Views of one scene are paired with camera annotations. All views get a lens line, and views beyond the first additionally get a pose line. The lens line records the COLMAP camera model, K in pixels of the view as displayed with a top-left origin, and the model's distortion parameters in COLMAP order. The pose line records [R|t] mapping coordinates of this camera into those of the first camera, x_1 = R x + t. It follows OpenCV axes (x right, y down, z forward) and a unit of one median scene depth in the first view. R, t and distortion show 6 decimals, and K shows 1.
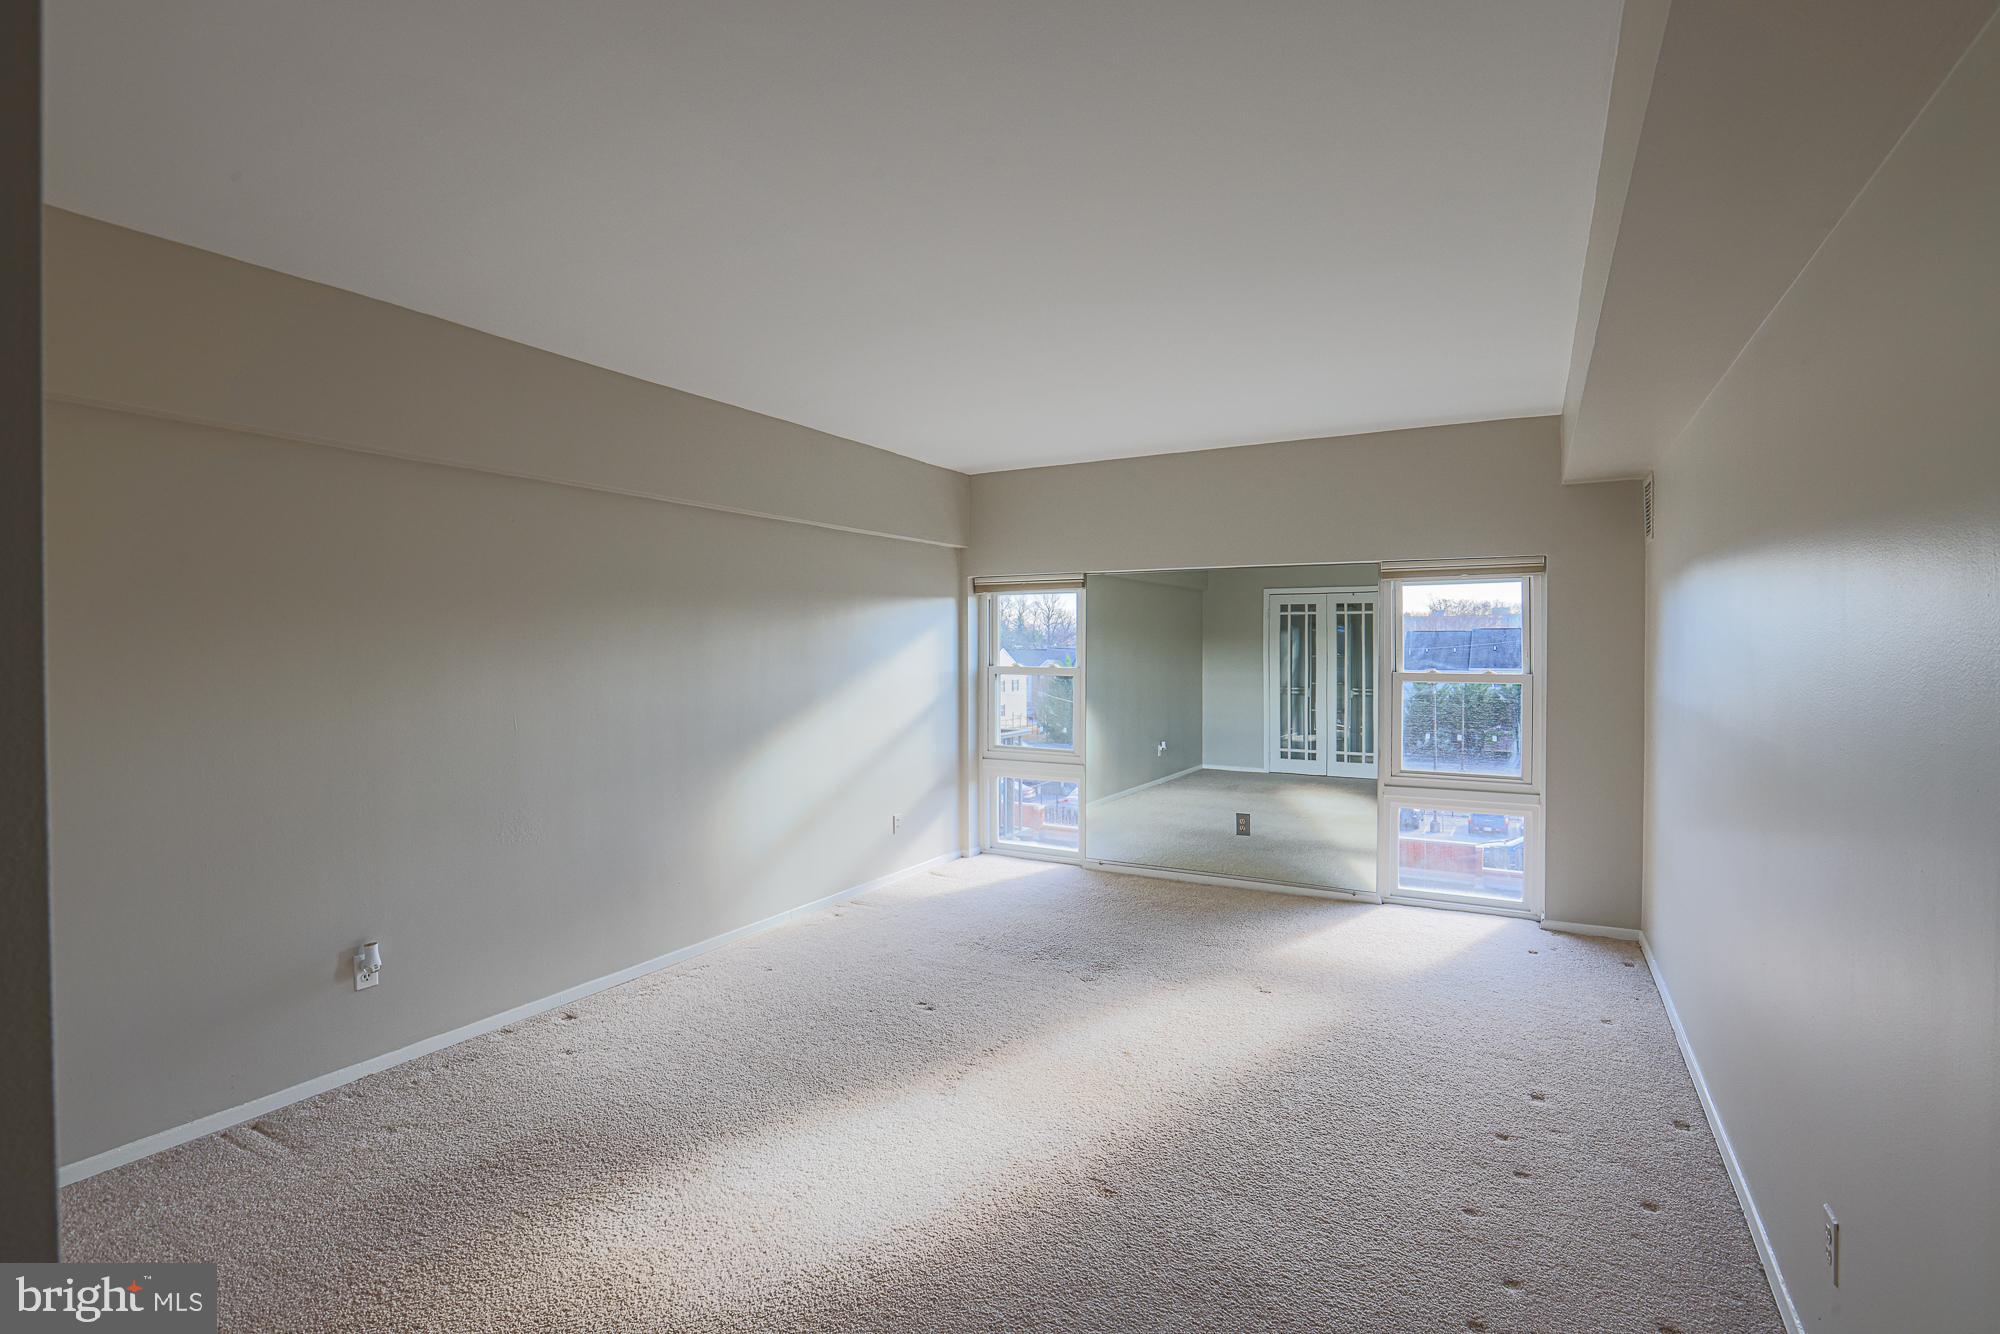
lens RADIAL K [[930.5, 0, 1000.5], [0, 930.5, 651.6], [0, 0, 1]] dist [-0.056750, 0.025584]
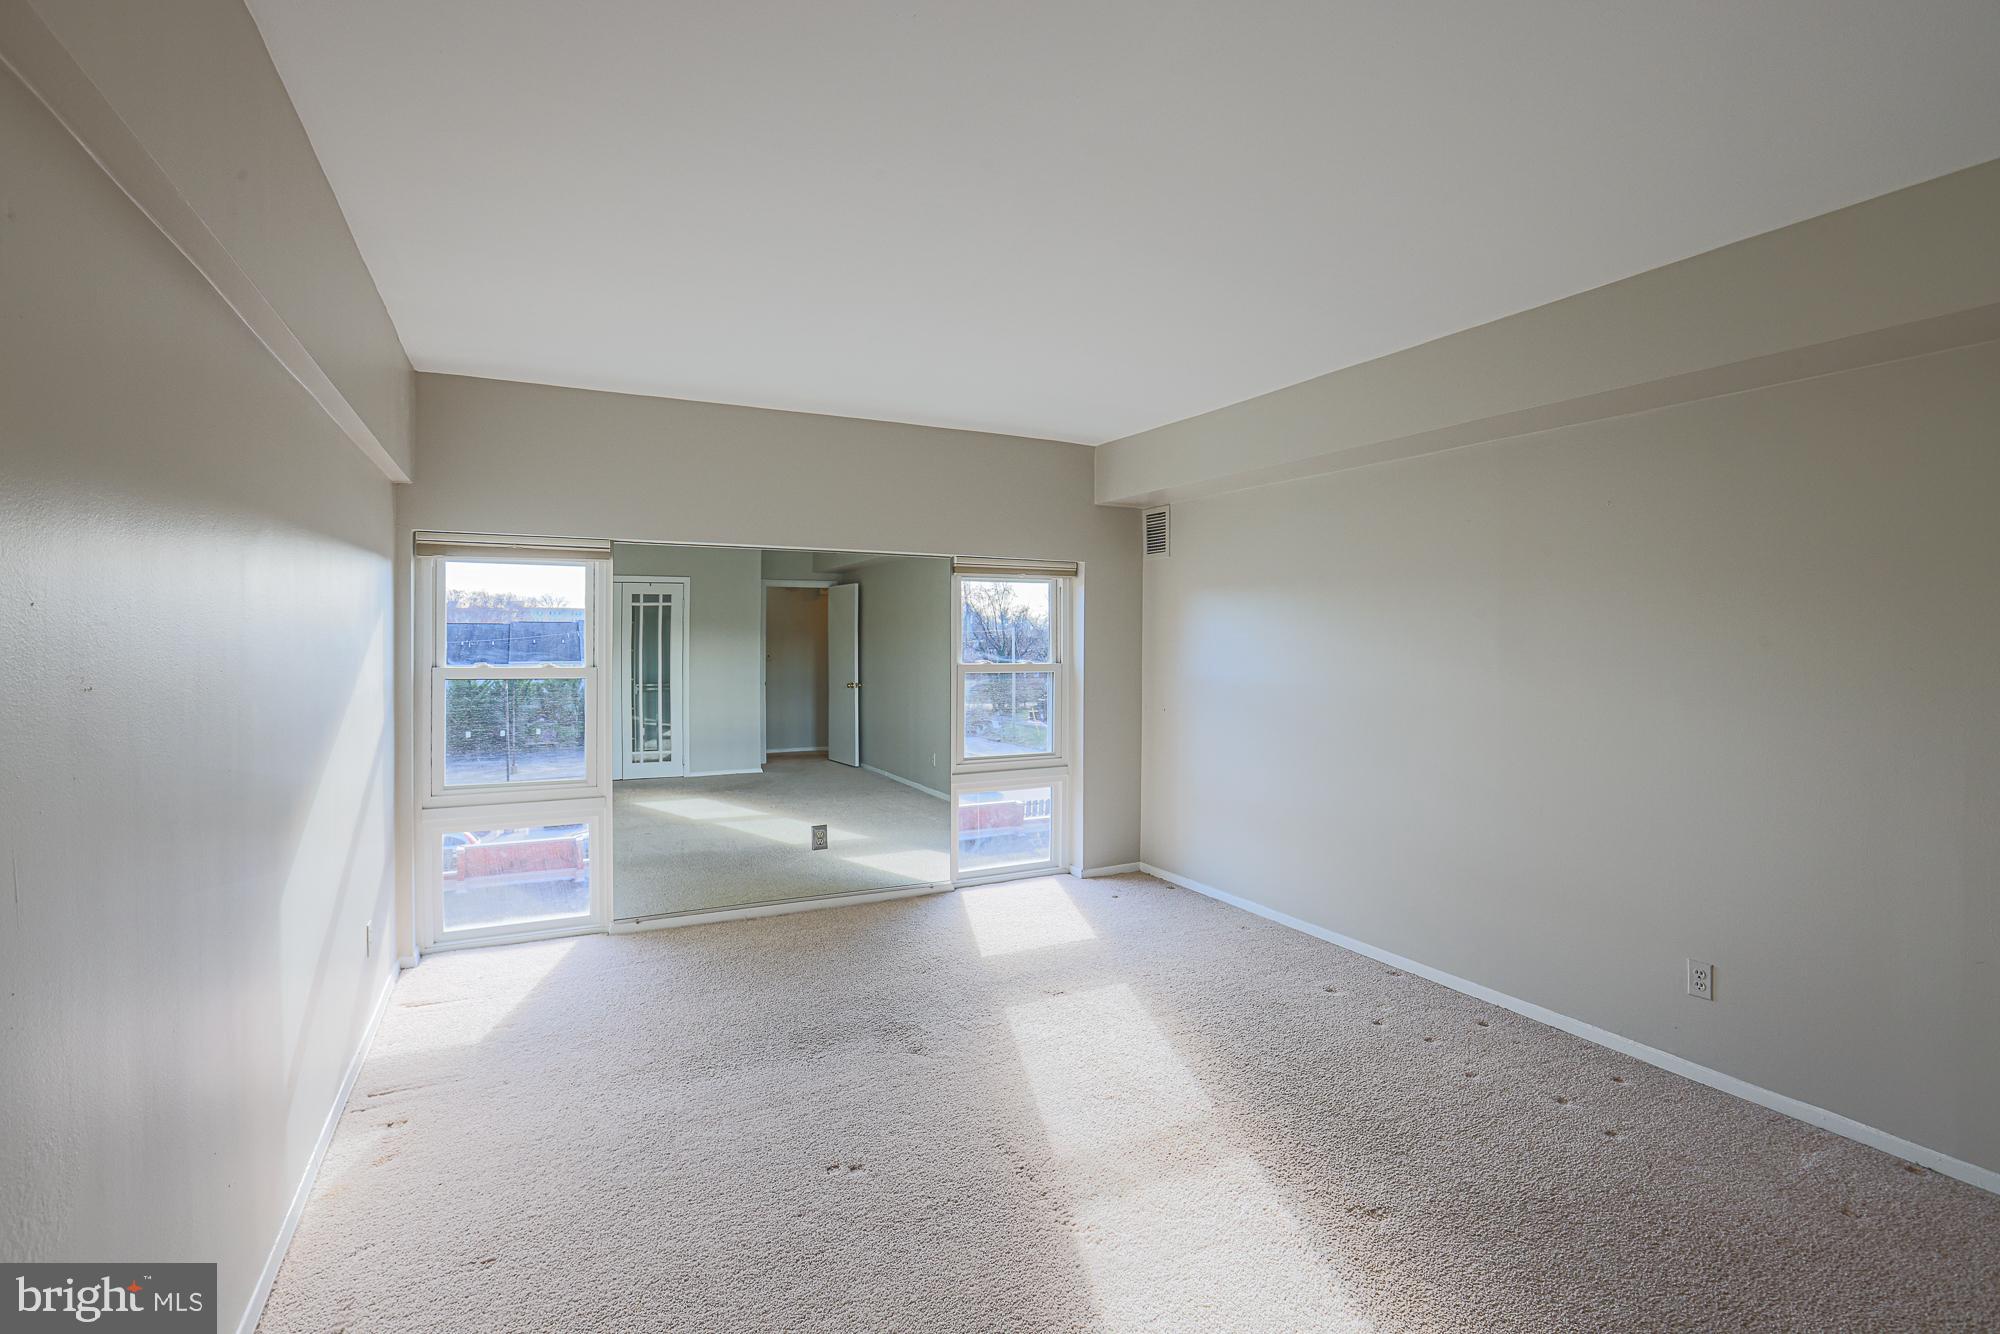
lens RADIAL K [[930.5, 0, 1000.5], [0, 930.5, 651.6], [0, 0, 1]] dist [-0.056750, 0.025584]
pose [[0.541084, -0.008430, 0.840926, -0.388616], [0.004783, 0.999964, 0.006946, 0.001395], [-0.840955, 0.000264, 0.541105, 0.362254]]
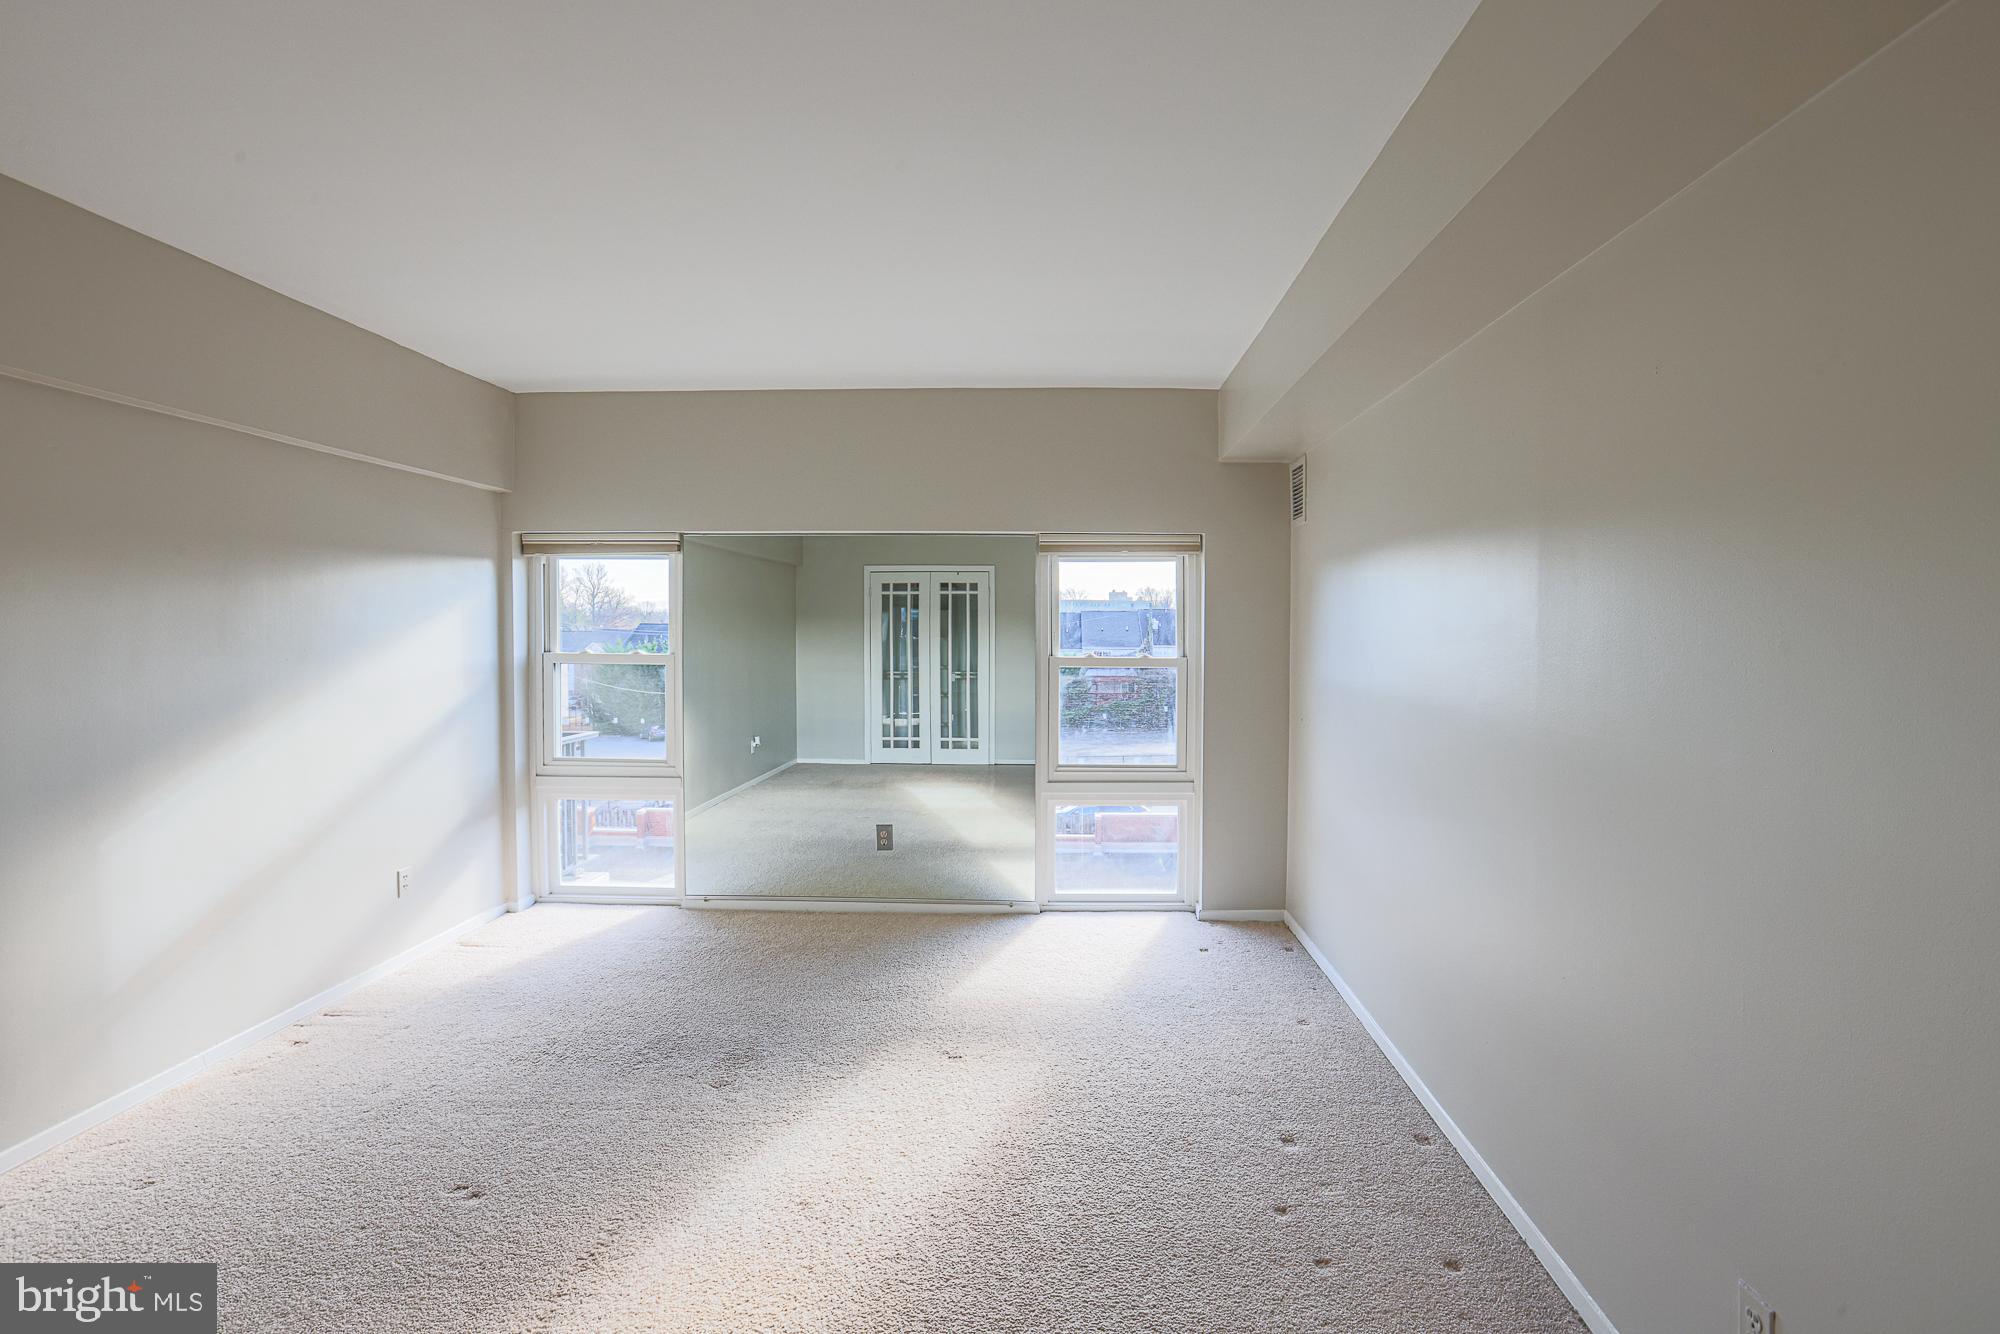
lens RADIAL K [[942.6, 0, 1046.0], [0, 942.6, 648.0], [0, 0, 1]] dist [-0.062129, 0.029320]
pose [[0.875280, -0.006893, 0.483568, -0.023071], [-0.000705, 0.999879, 0.015528, -0.000156], [-0.483617, -0.013932, 0.875169, 0.175556]]
